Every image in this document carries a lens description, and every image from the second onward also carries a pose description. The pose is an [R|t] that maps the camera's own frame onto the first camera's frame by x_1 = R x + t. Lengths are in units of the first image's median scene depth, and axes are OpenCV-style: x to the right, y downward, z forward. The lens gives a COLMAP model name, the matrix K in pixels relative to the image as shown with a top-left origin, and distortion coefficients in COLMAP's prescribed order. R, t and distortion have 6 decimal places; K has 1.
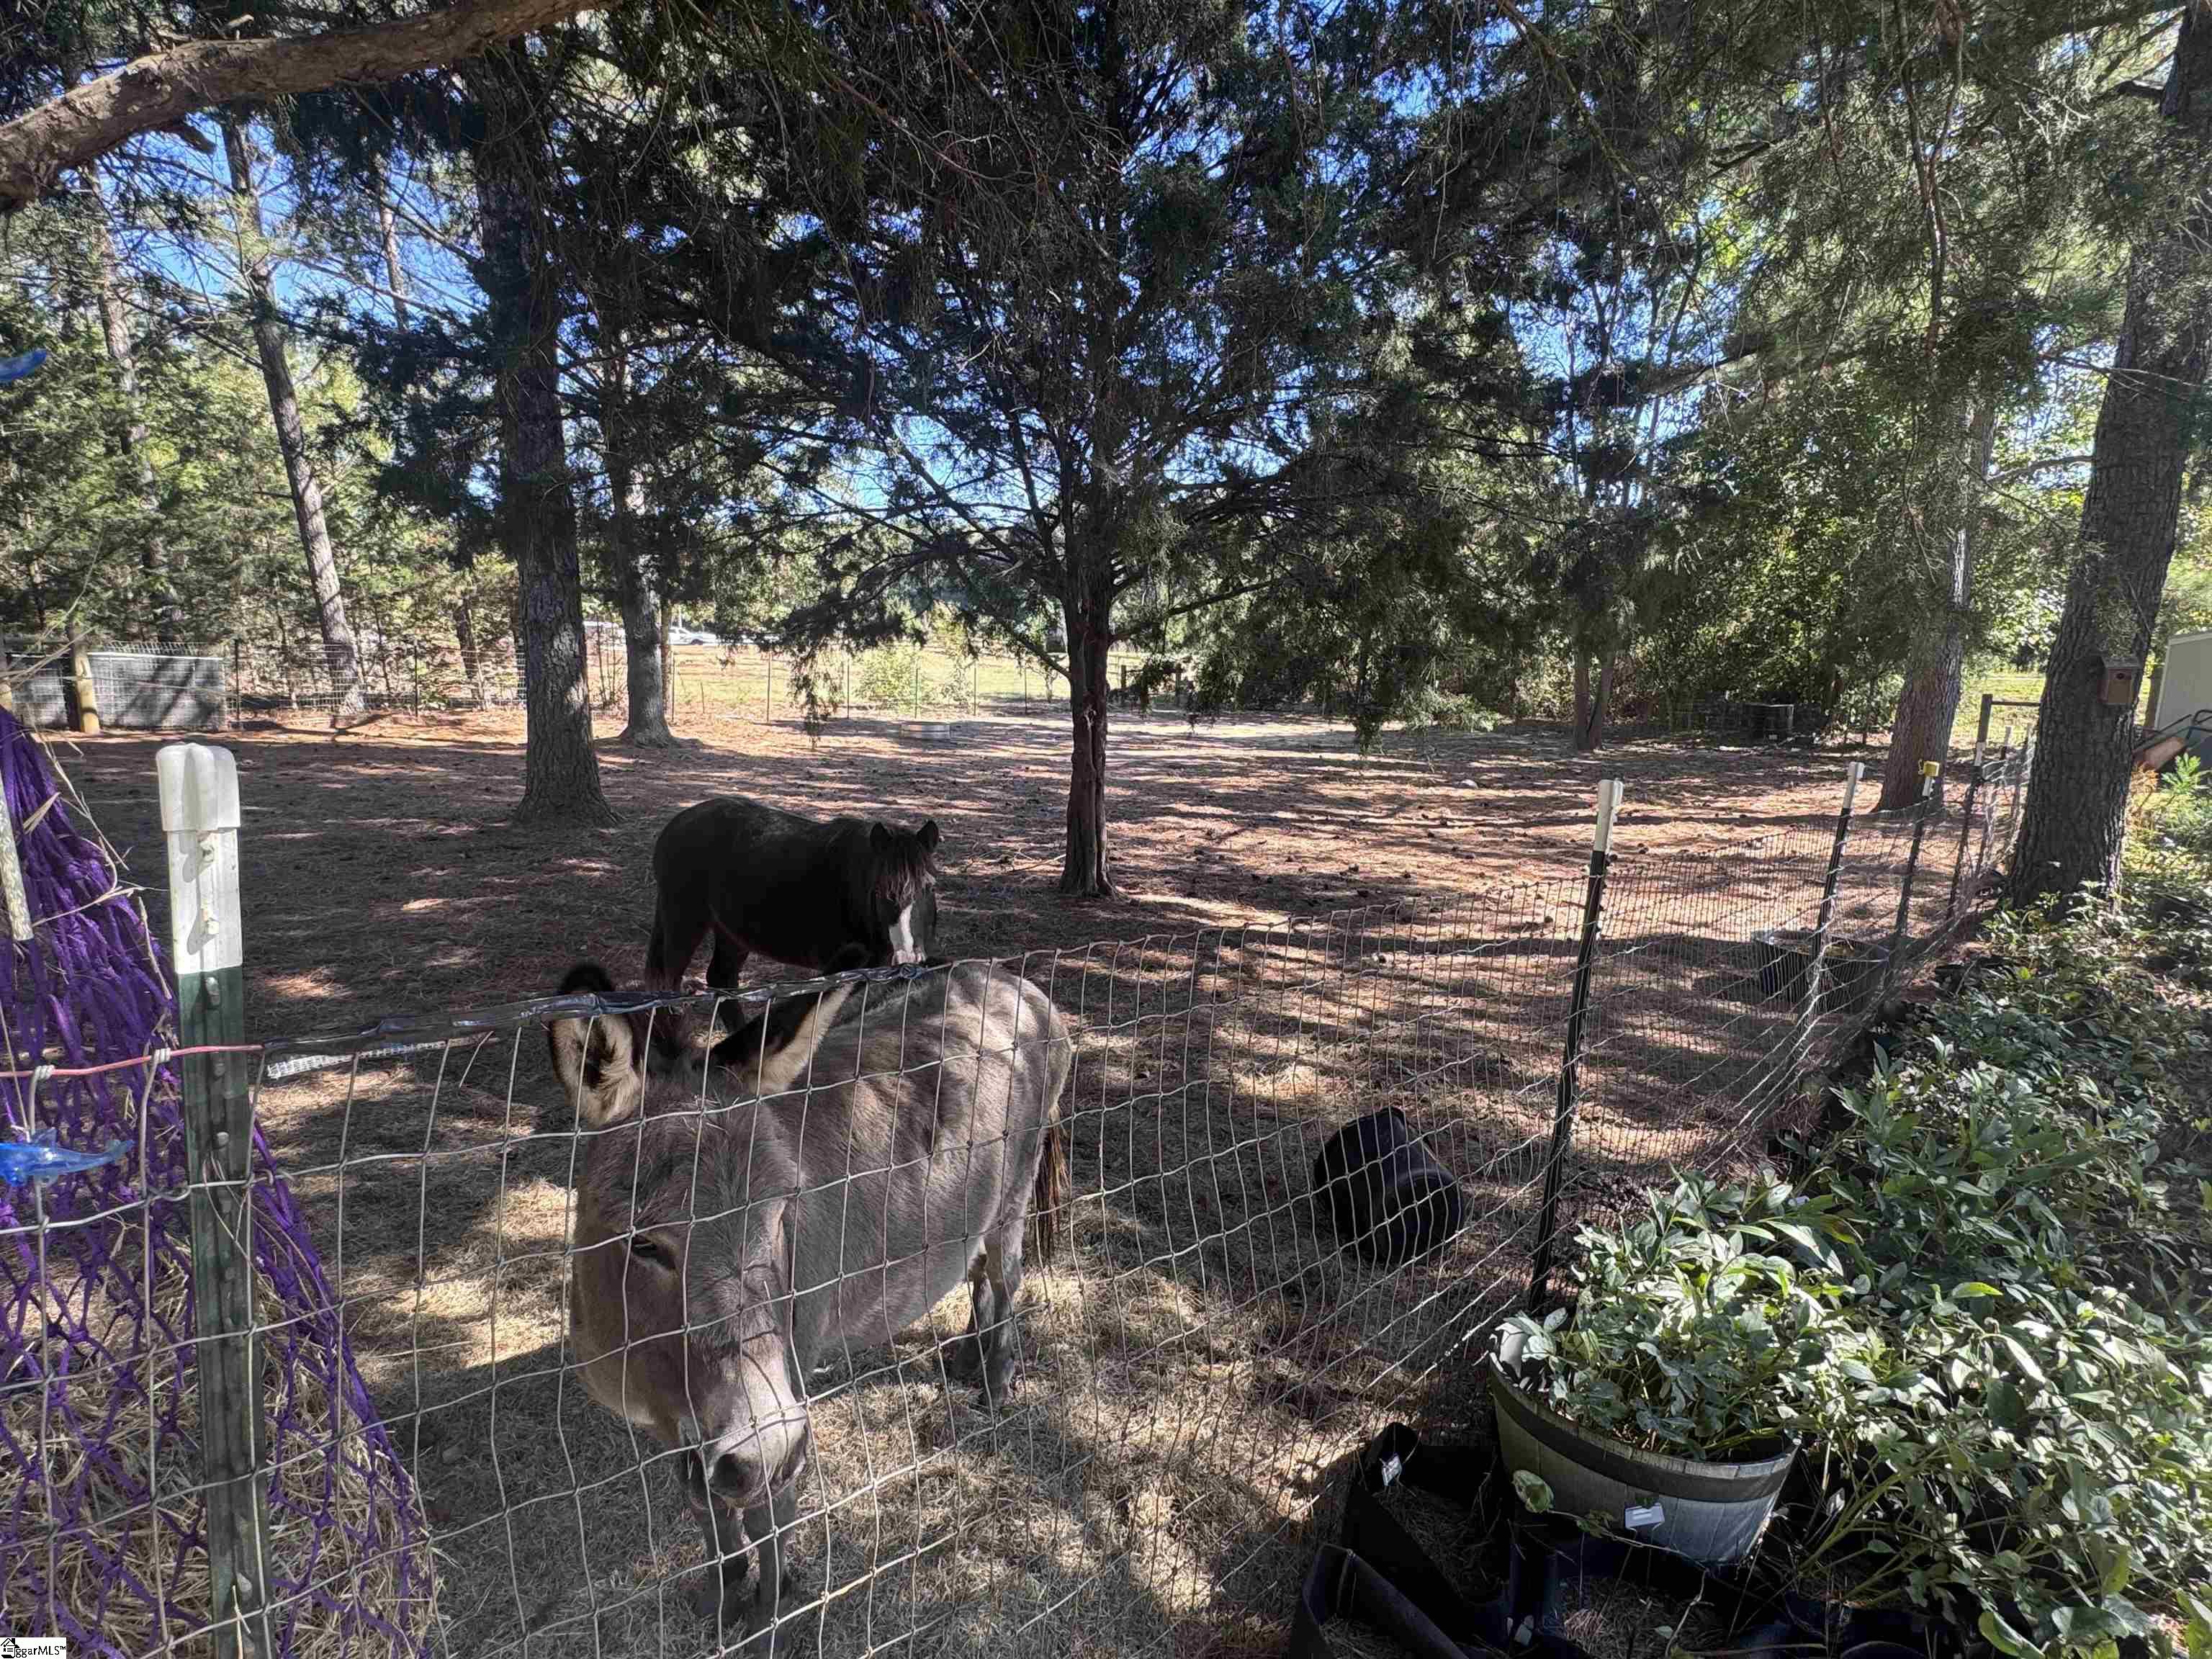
lens RADIAL K [[1101.8, 0, 1114.4], [0, 1101.8, 833.9], [0, 0, 1]] dist [-0.011693, 0.003618]
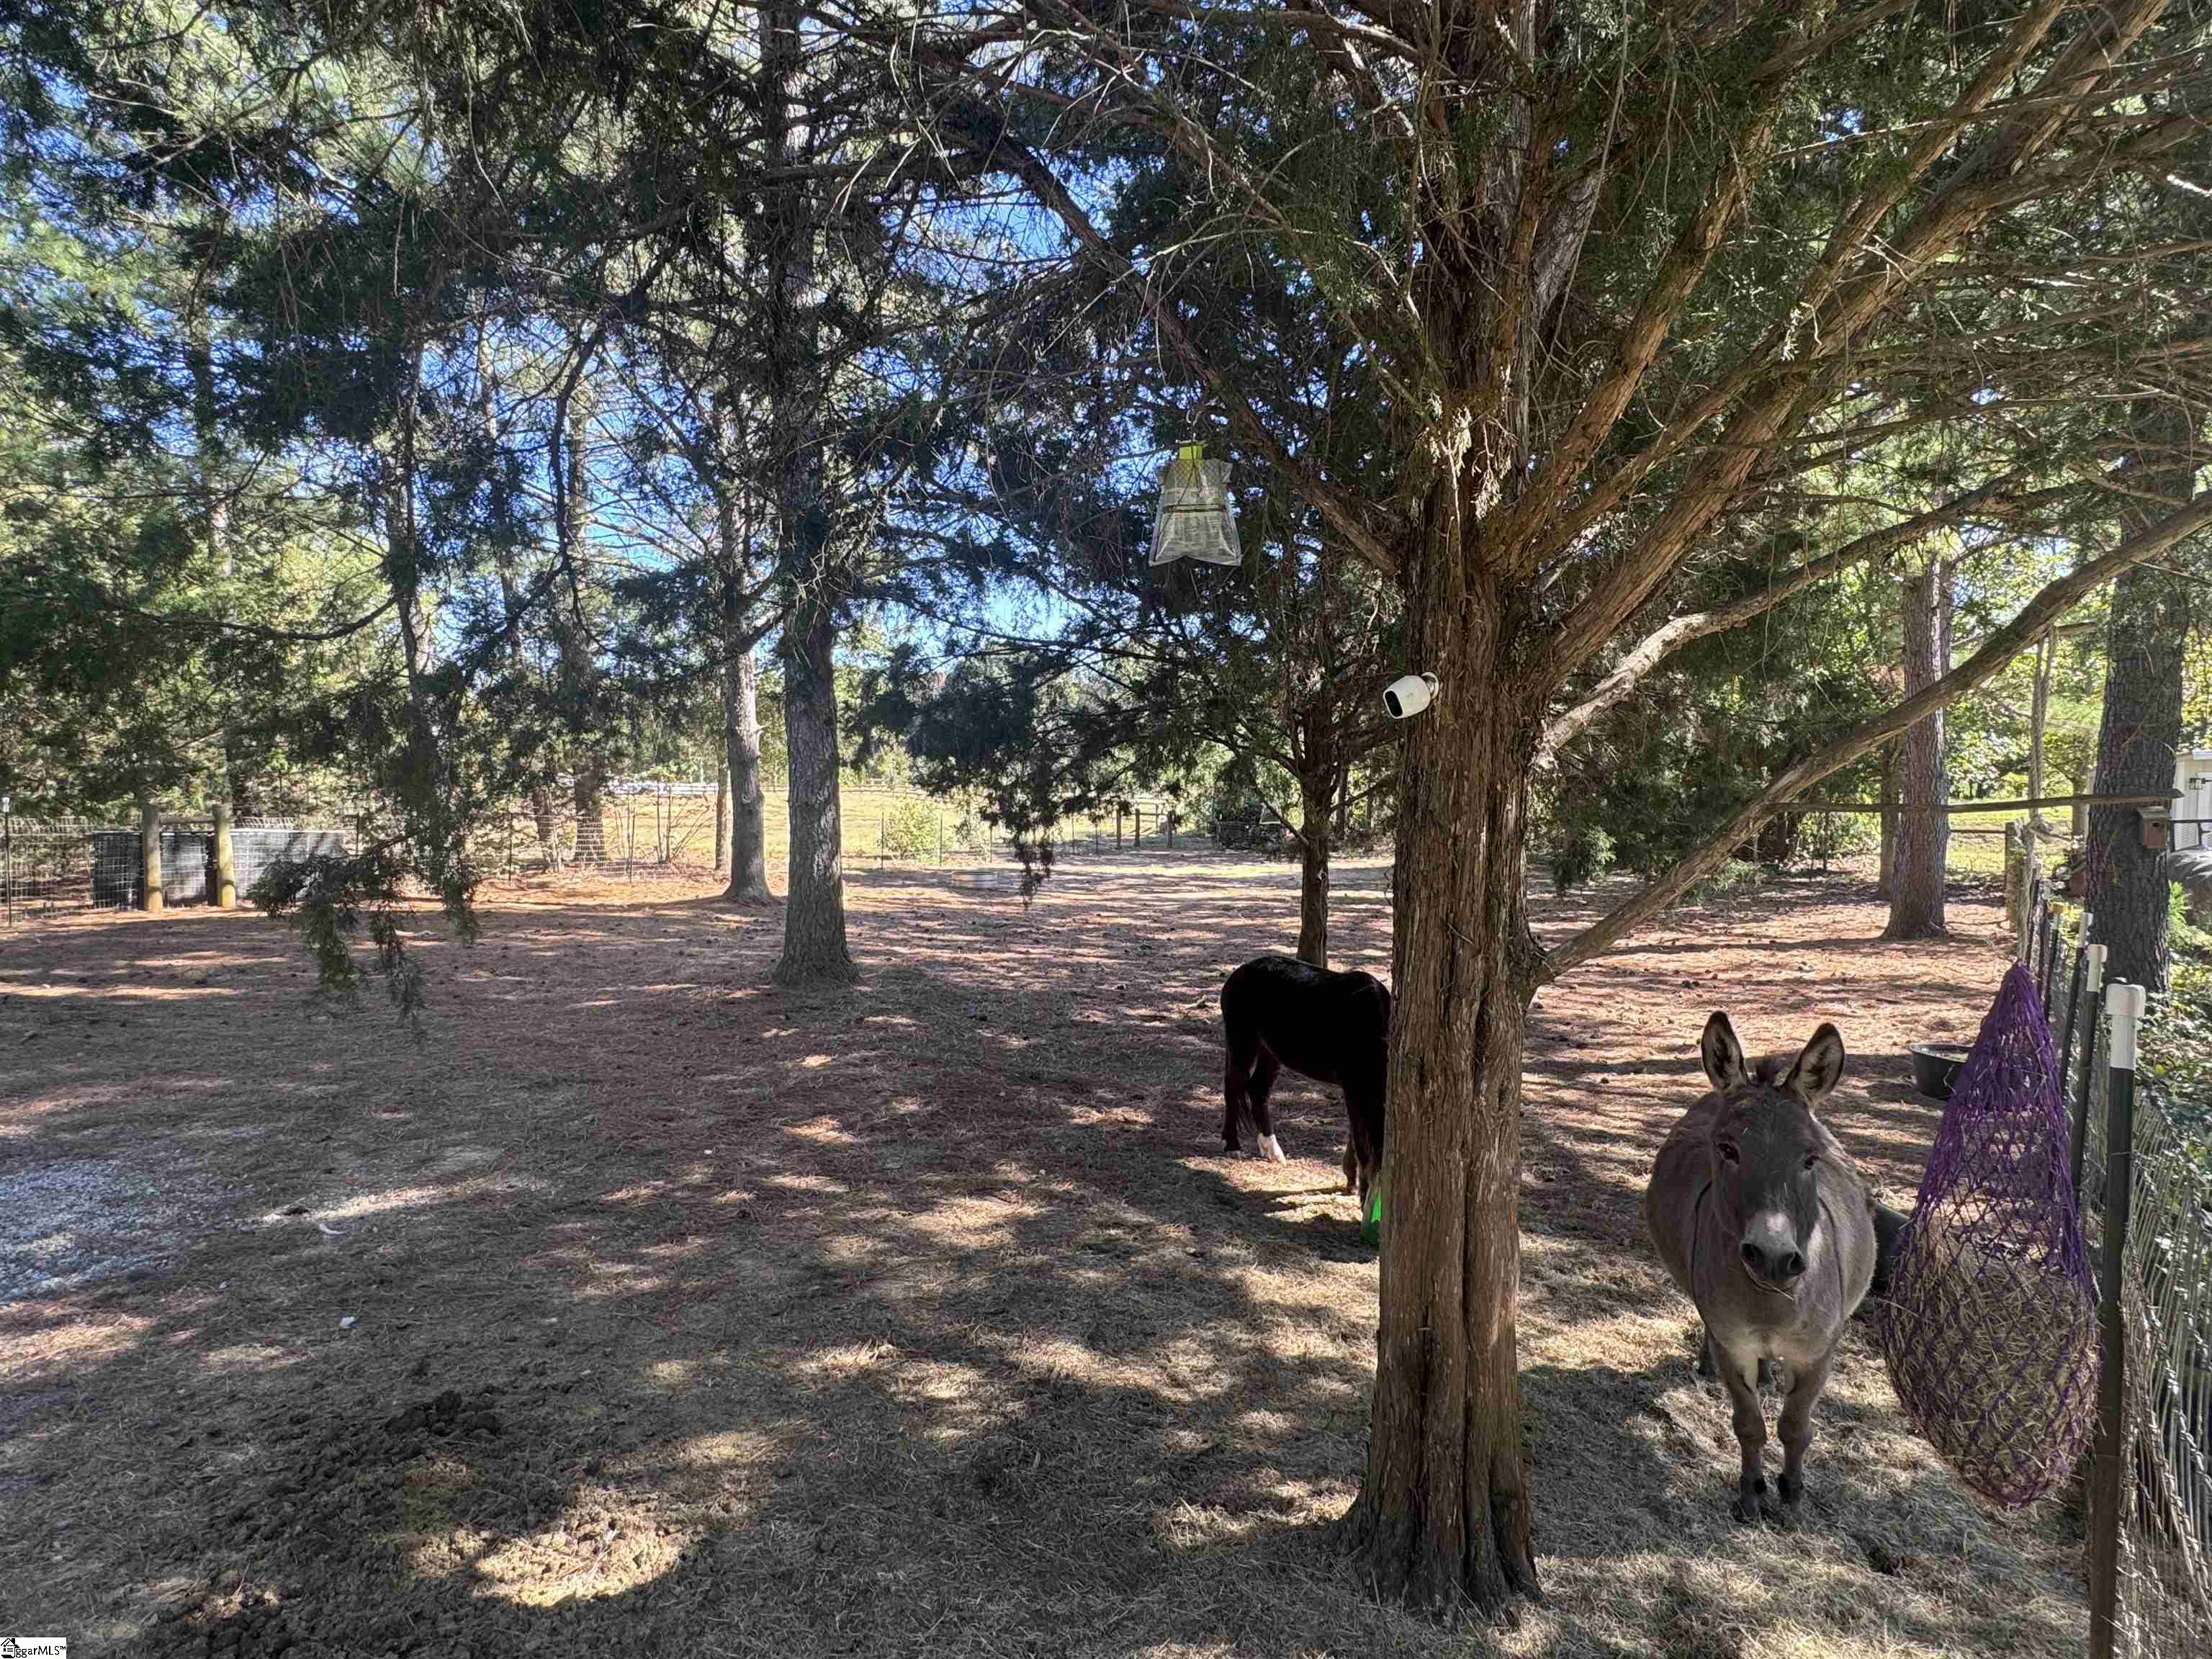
lens RADIAL K [[1101.8, 0, 1094.0], [0, 1101.8, 832.6], [0, 0, 1]] dist [-0.011693, 0.003618]
pose [[0.998089, -0.022538, 0.057532, -0.173709], [0.029454, 0.992051, -0.122343, -0.009717], [-0.054317, 0.123804, 0.990819, -0.078050]]
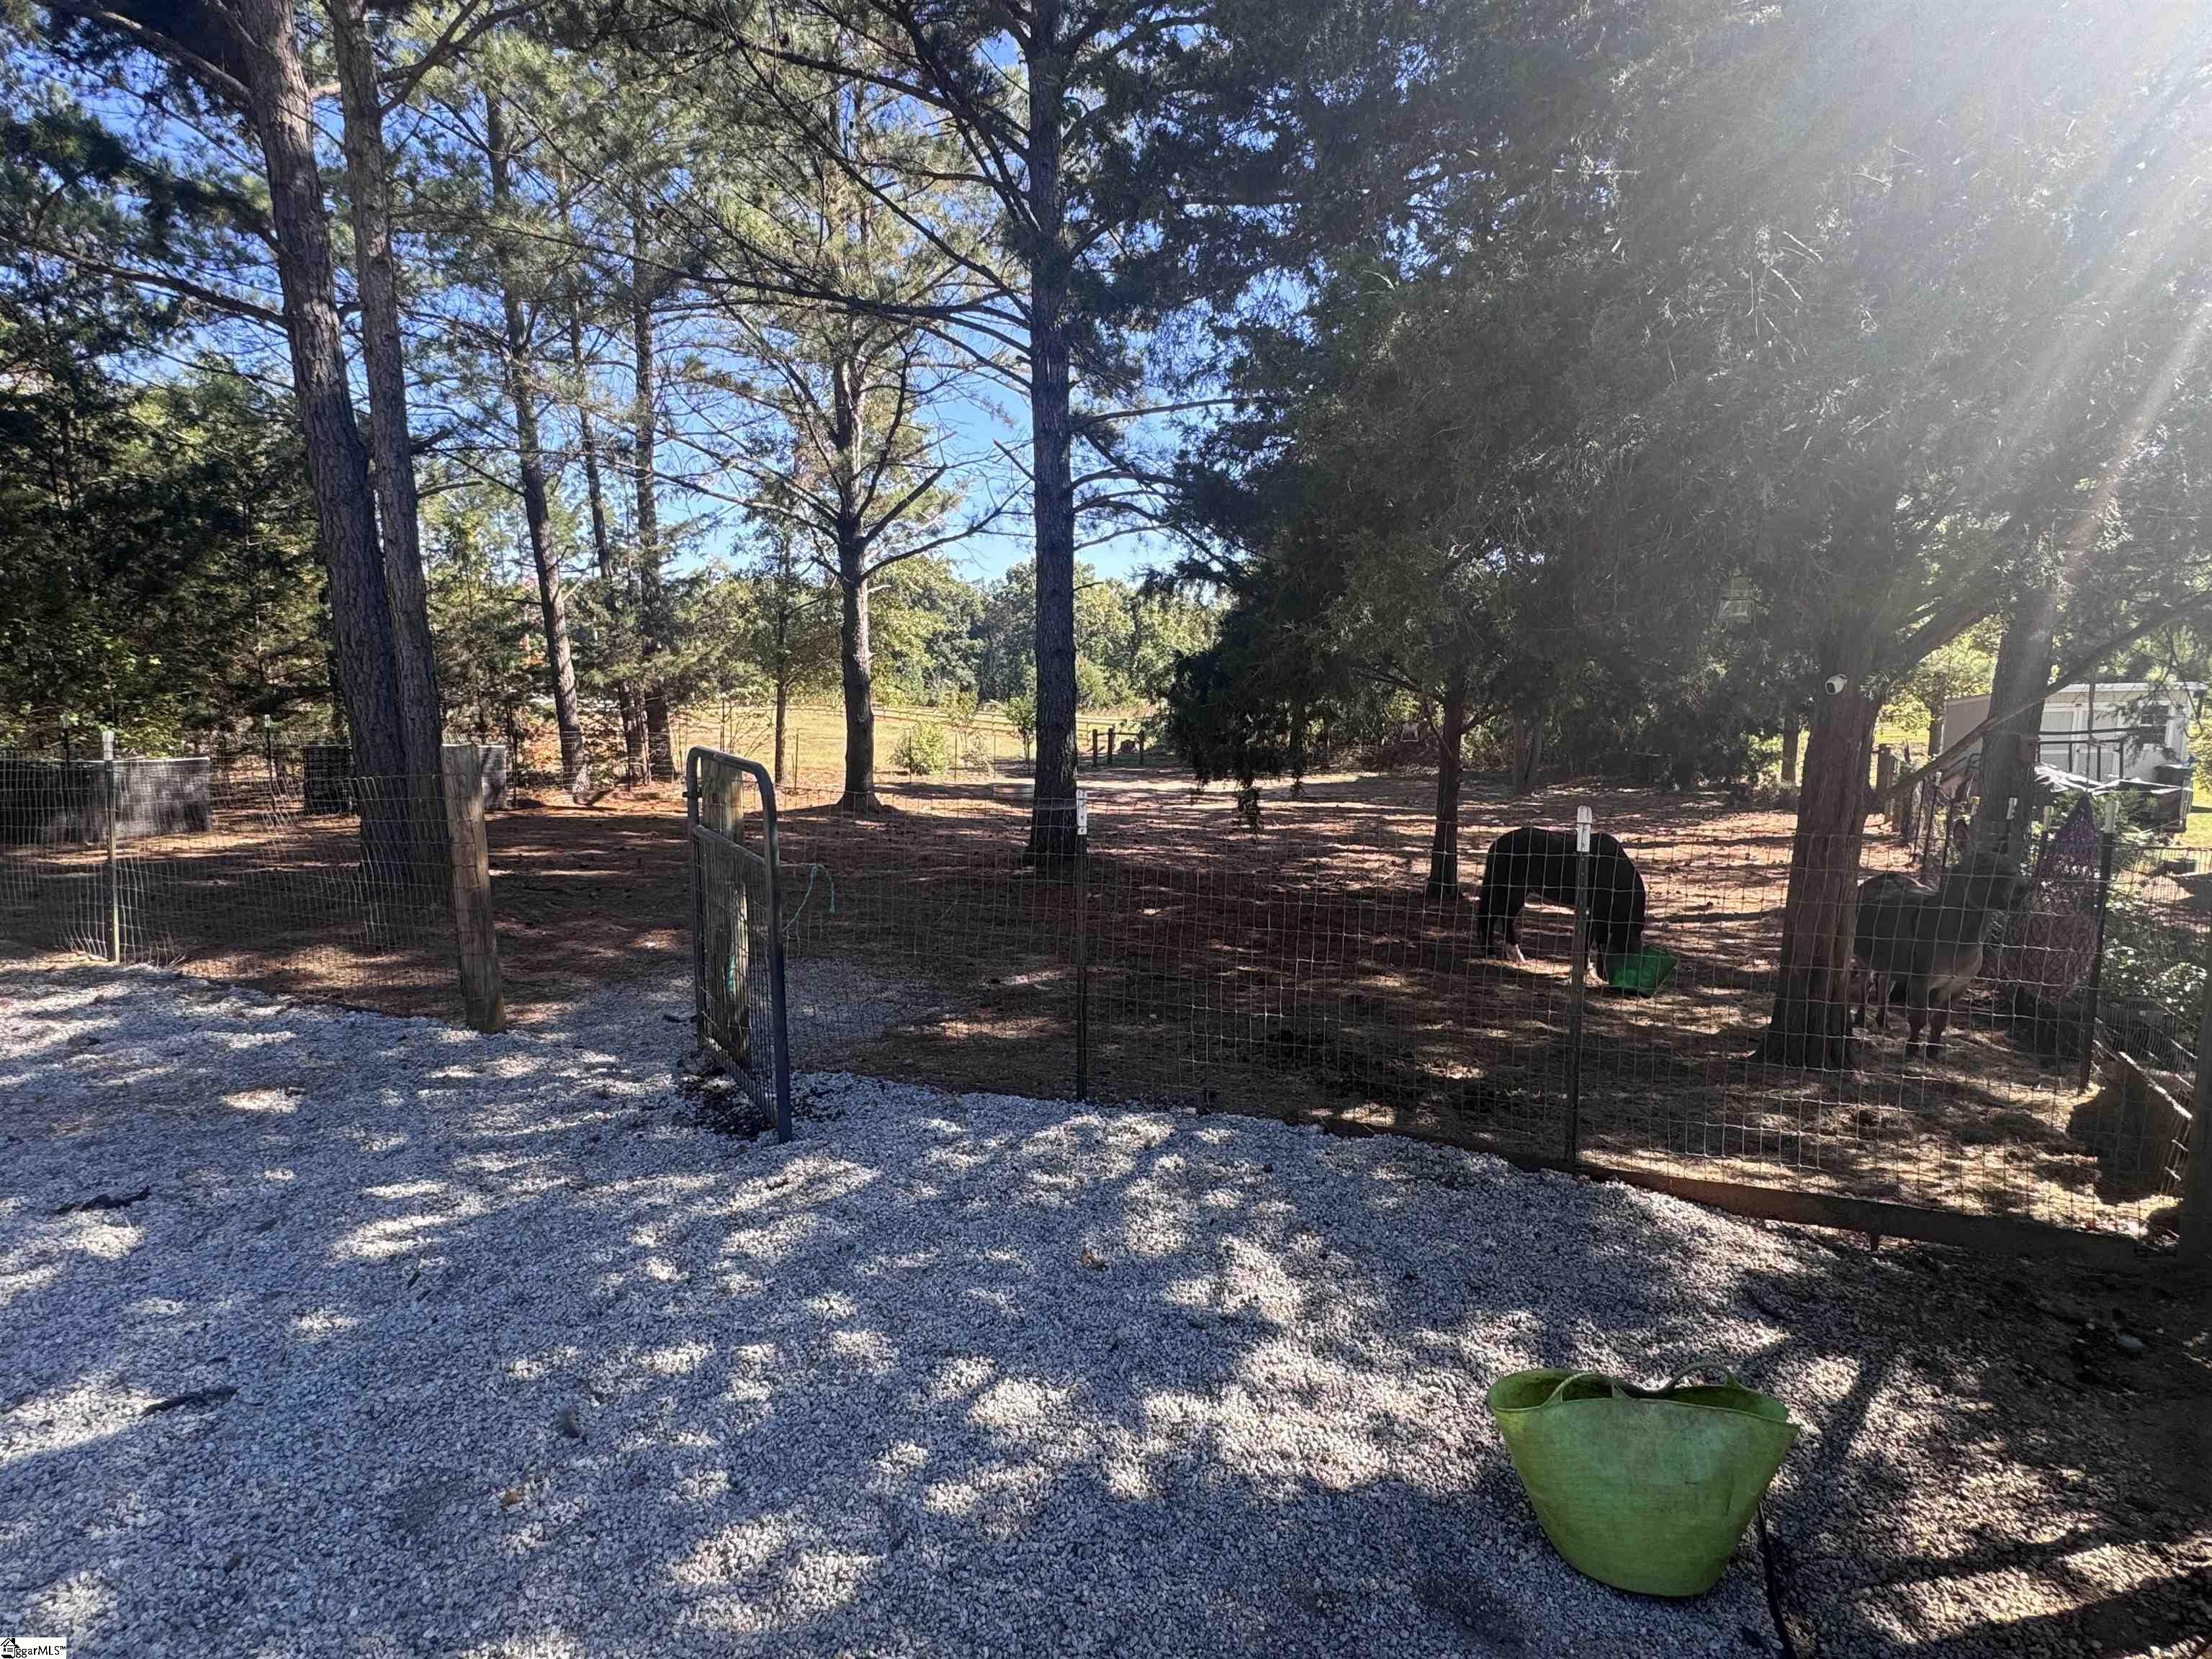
lens RADIAL K [[1101.8, 0, 1109.1], [0, 1101.8, 826.8], [0, 0, 1]] dist [-0.011693, 0.003618]
pose [[0.986853, -0.031292, 0.158561, -0.389468], [0.039837, 0.997904, -0.051000, 0.008289], [-0.156633, 0.056646, 0.986031, -0.230860]]
